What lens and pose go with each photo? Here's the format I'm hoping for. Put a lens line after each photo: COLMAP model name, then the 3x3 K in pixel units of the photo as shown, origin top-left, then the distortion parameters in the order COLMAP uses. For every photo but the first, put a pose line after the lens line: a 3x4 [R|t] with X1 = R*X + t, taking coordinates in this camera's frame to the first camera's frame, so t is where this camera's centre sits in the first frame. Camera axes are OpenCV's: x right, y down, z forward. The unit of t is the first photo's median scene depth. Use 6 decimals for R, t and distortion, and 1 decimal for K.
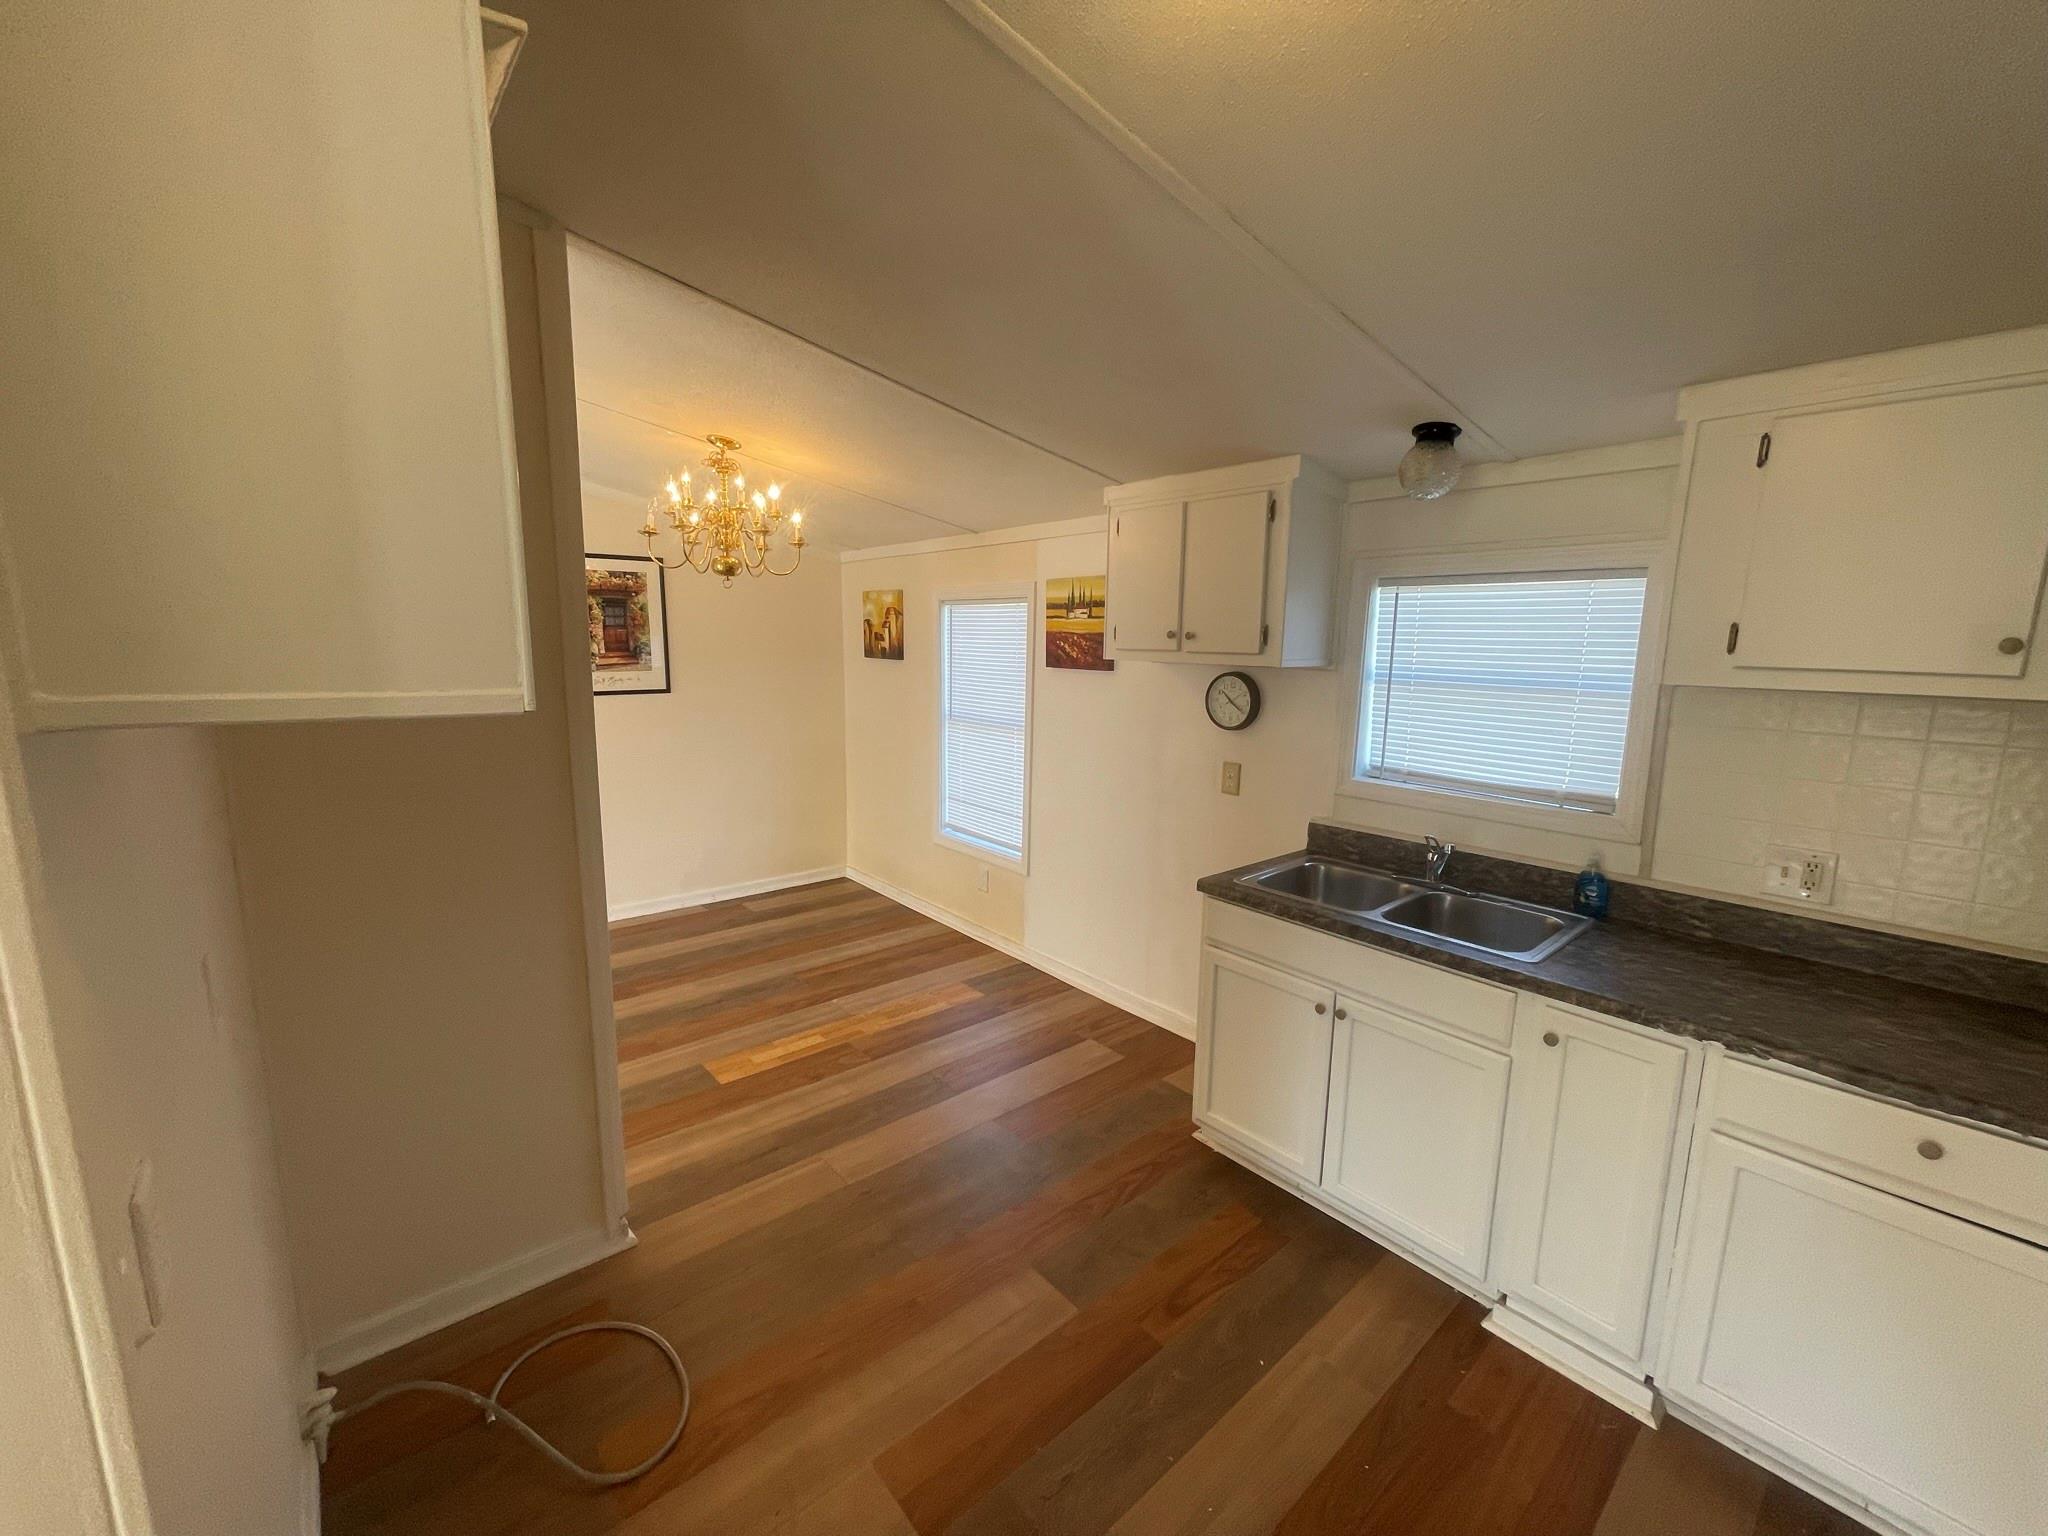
lens RADIAL K [[825.2, 0, 1021.4], [0, 825.2, 769.2], [0, 0, 1]] dist [-0.001305, -0.000264]
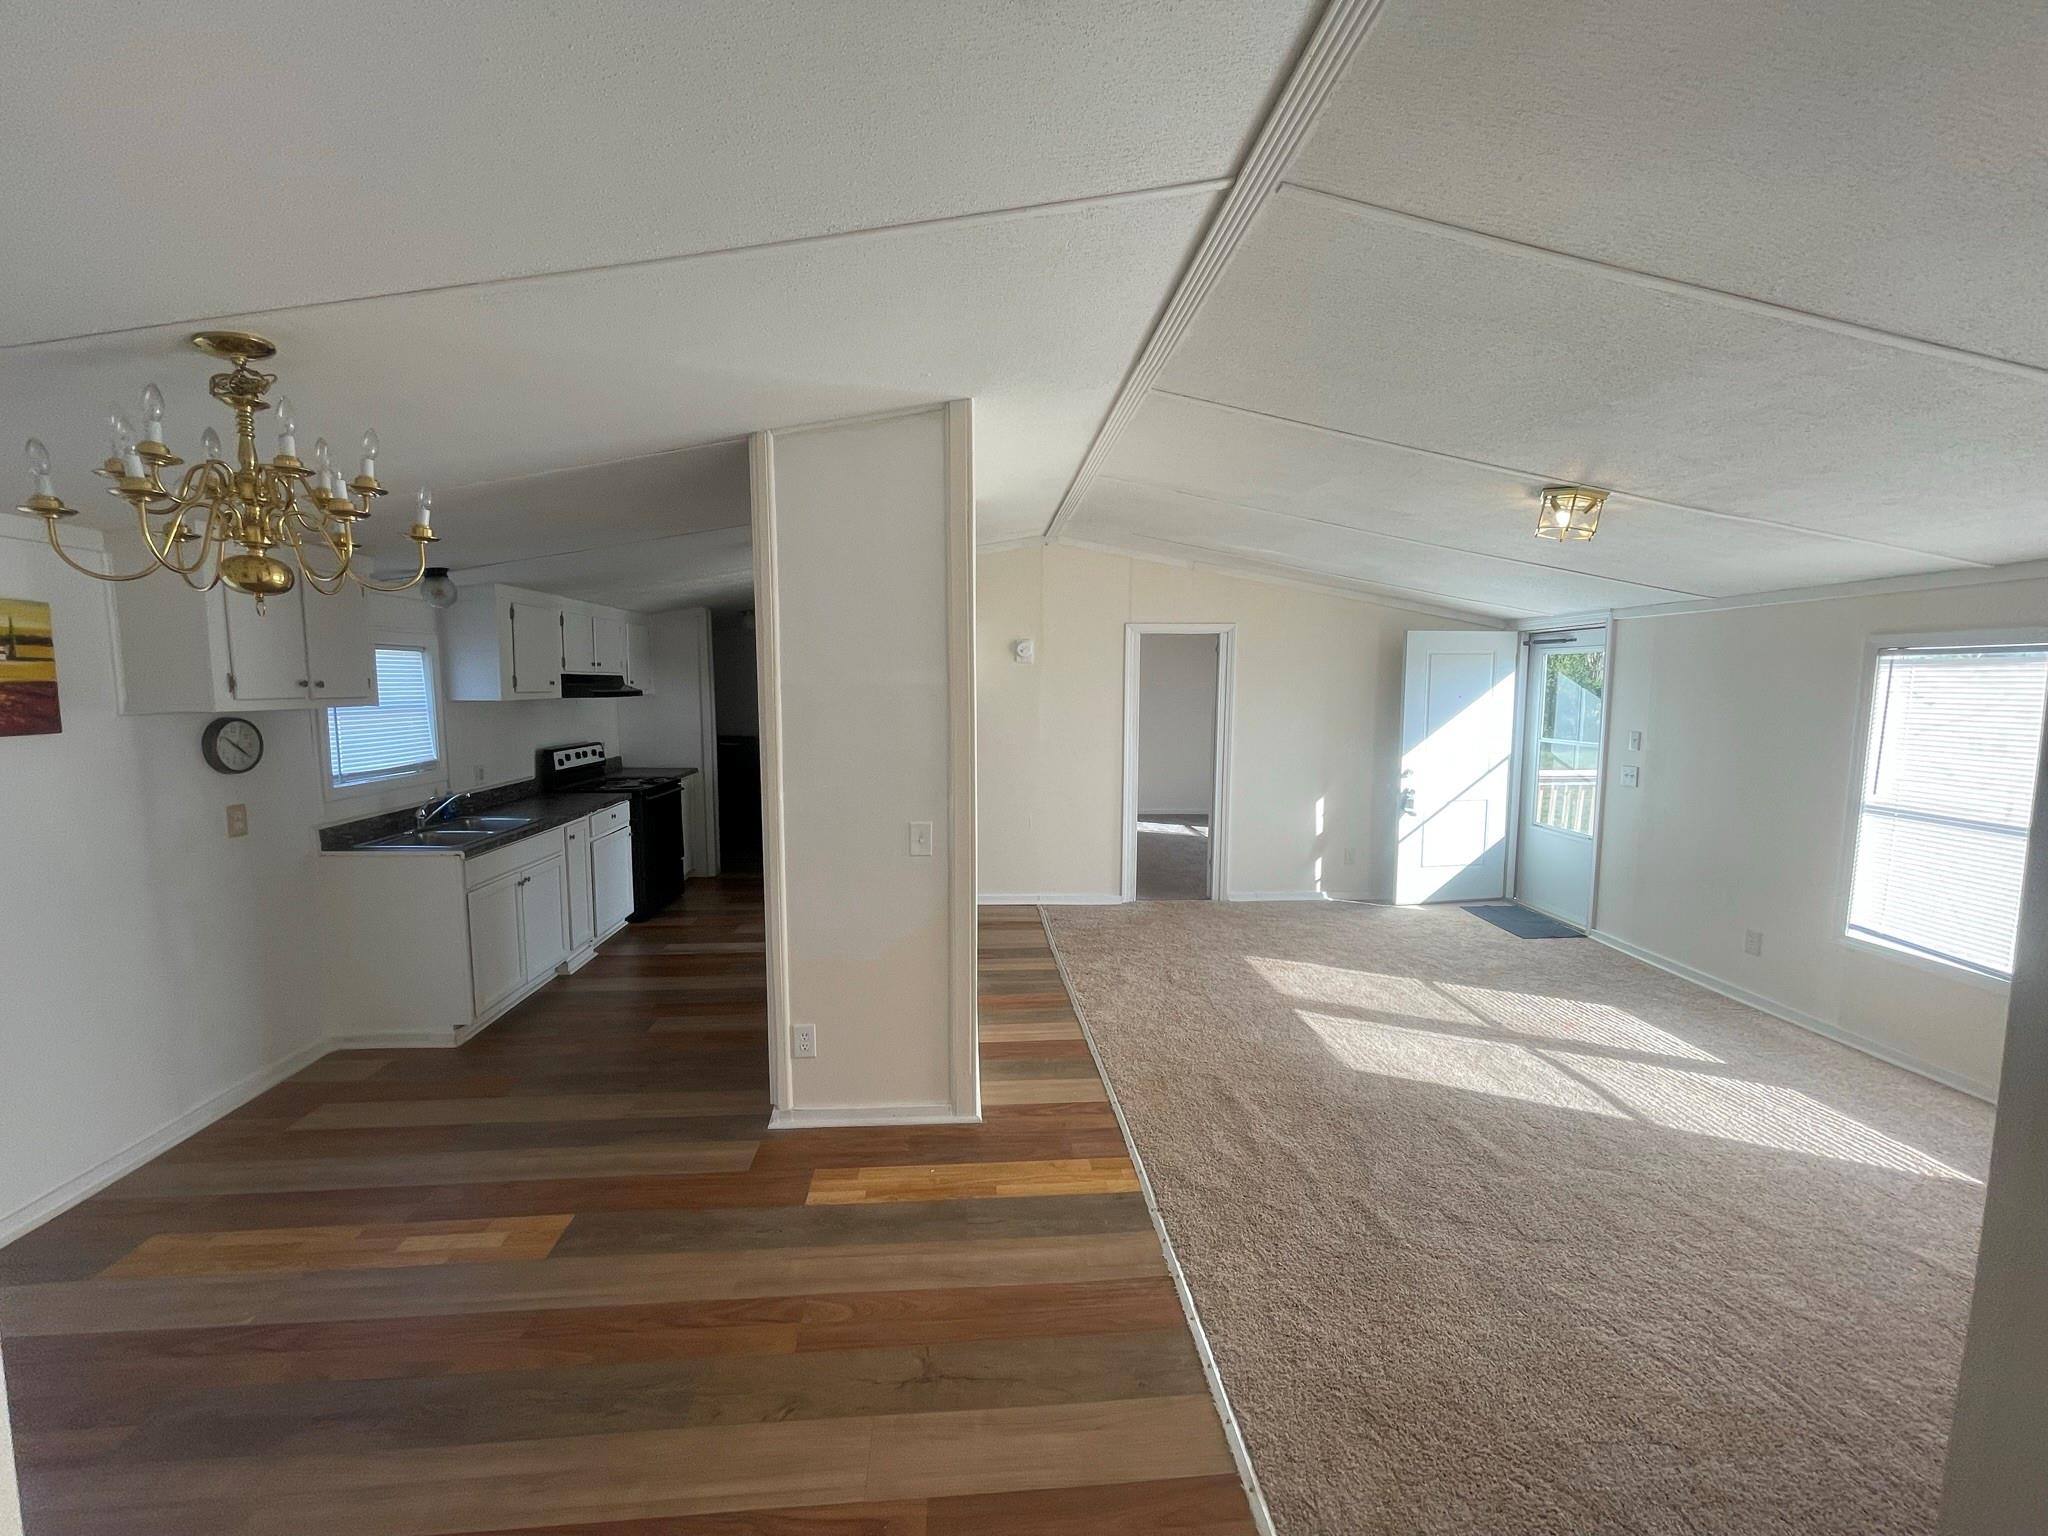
lens RADIAL K [[825.2, 0, 1022.1], [0, 825.2, 765.3], [0, 0, 1]] dist [-0.001305, -0.000264]
pose [[-0.811433, -0.065624, 0.580750, -0.980888], [0.090792, 0.967459, 0.236179, -0.181207], [-0.577351, 0.244371, -0.779069, 1.054334]]
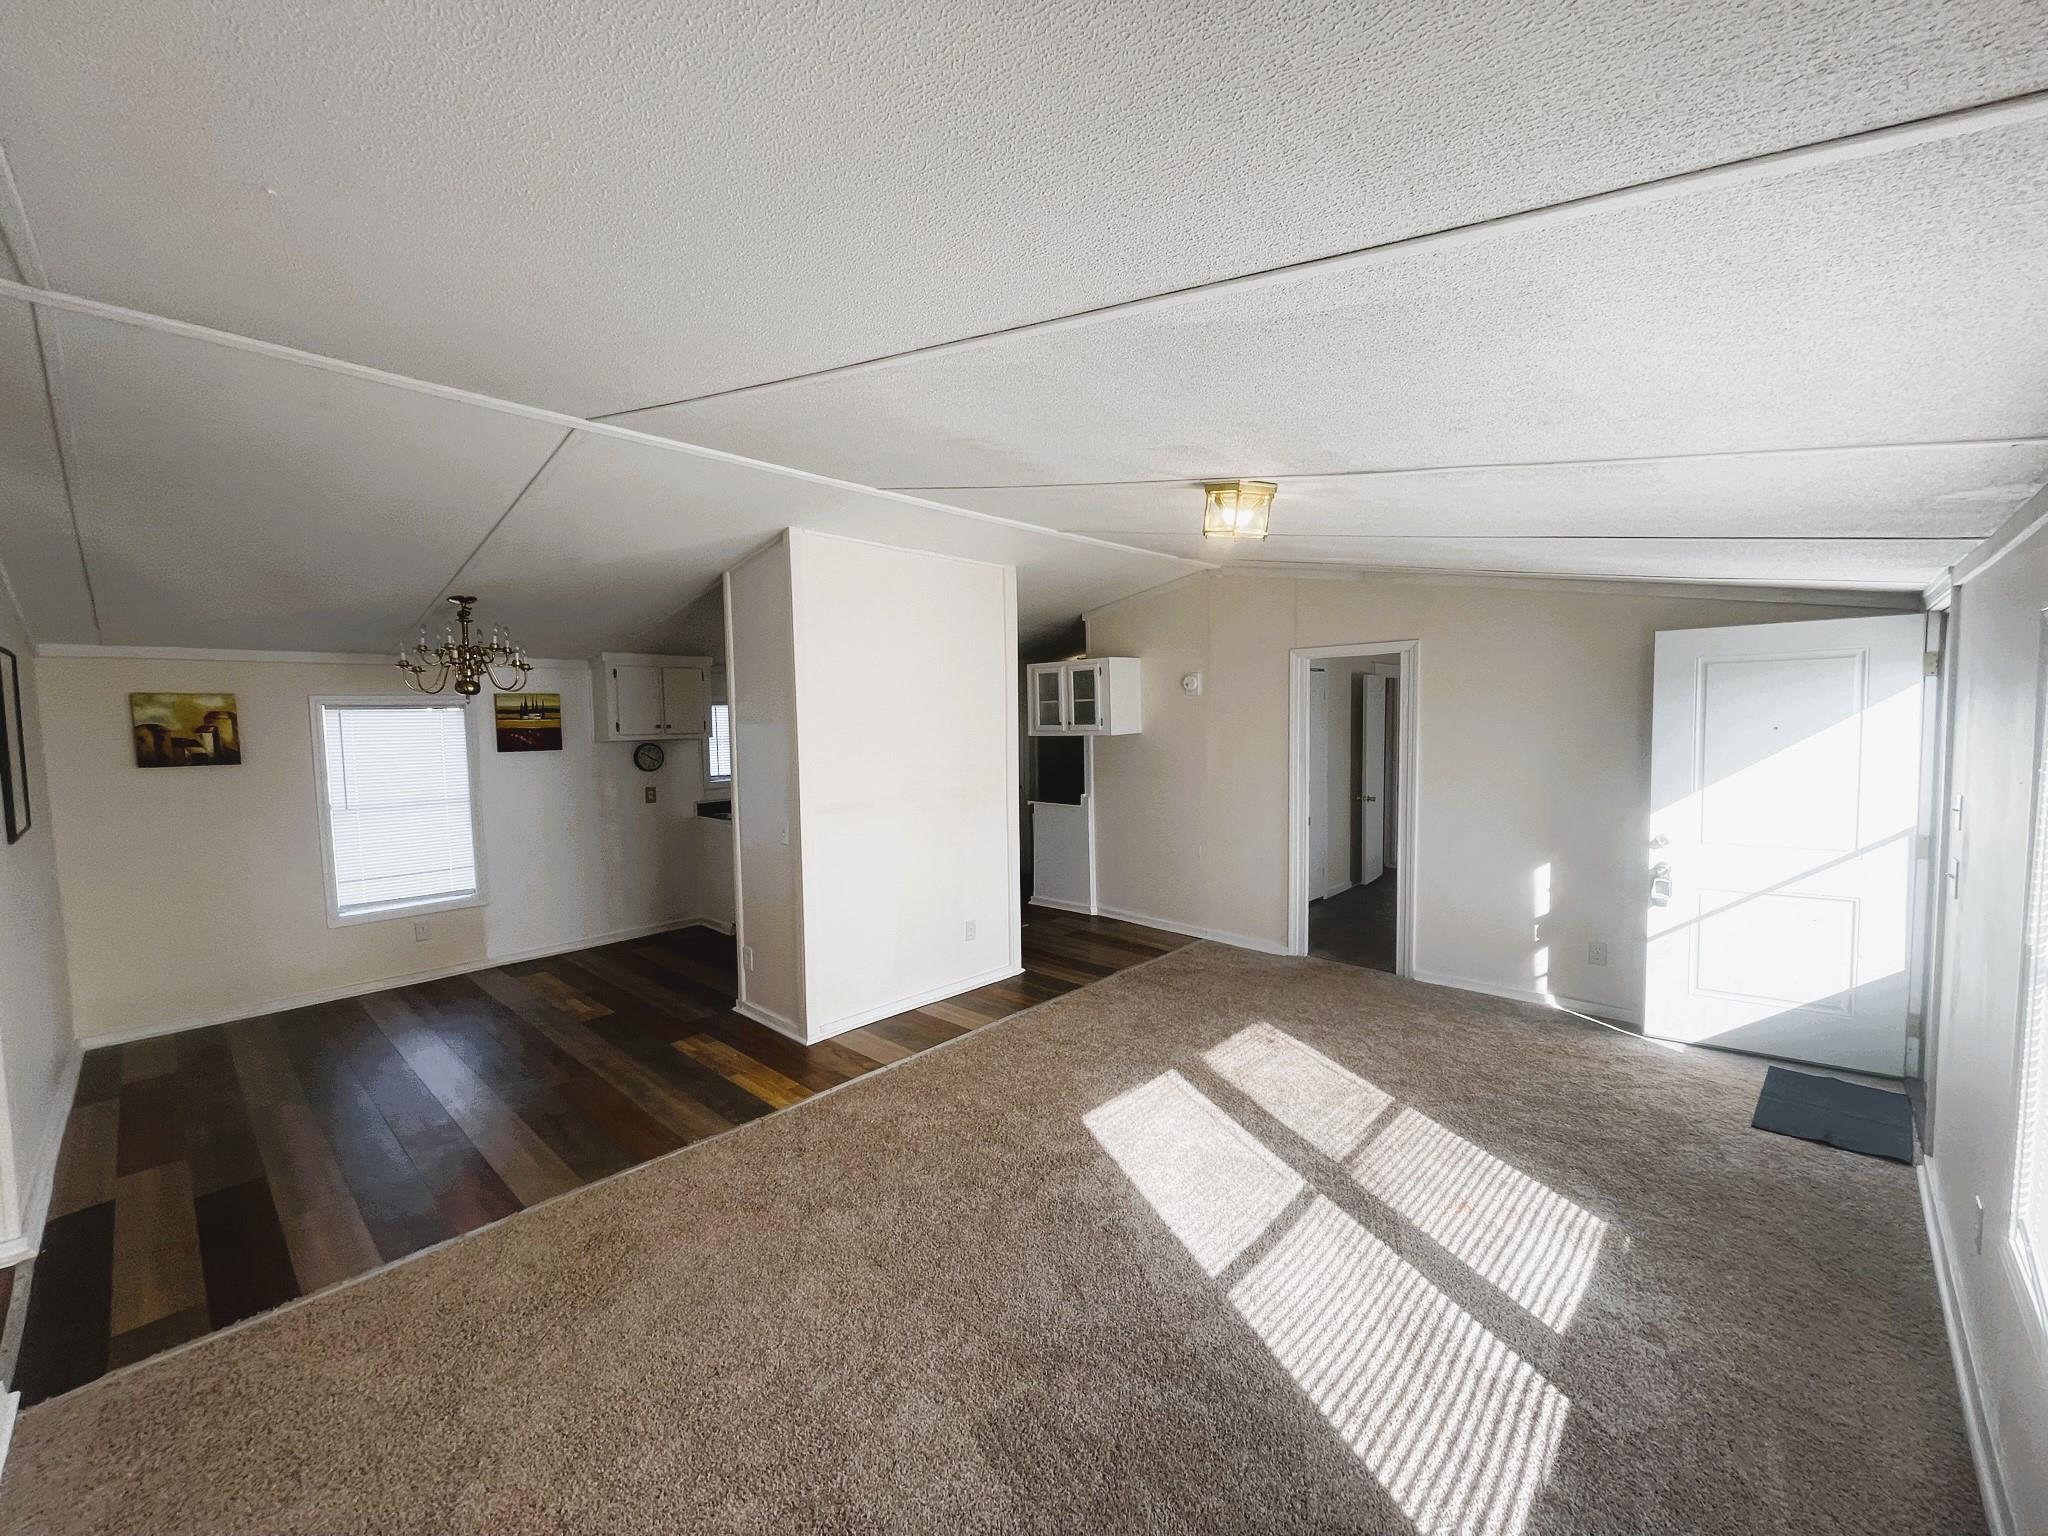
lens RADIAL K [[825.2, 0, 1034.3], [0, 825.2, 769.5], [0, 0, 1]] dist [-0.001305, -0.000264]
pose [[-0.126425, -0.070905, 0.989439, -1.646684], [0.183687, 0.978519, 0.093593, -0.058163], [-0.974821, 0.193579, -0.110685, 0.247912]]
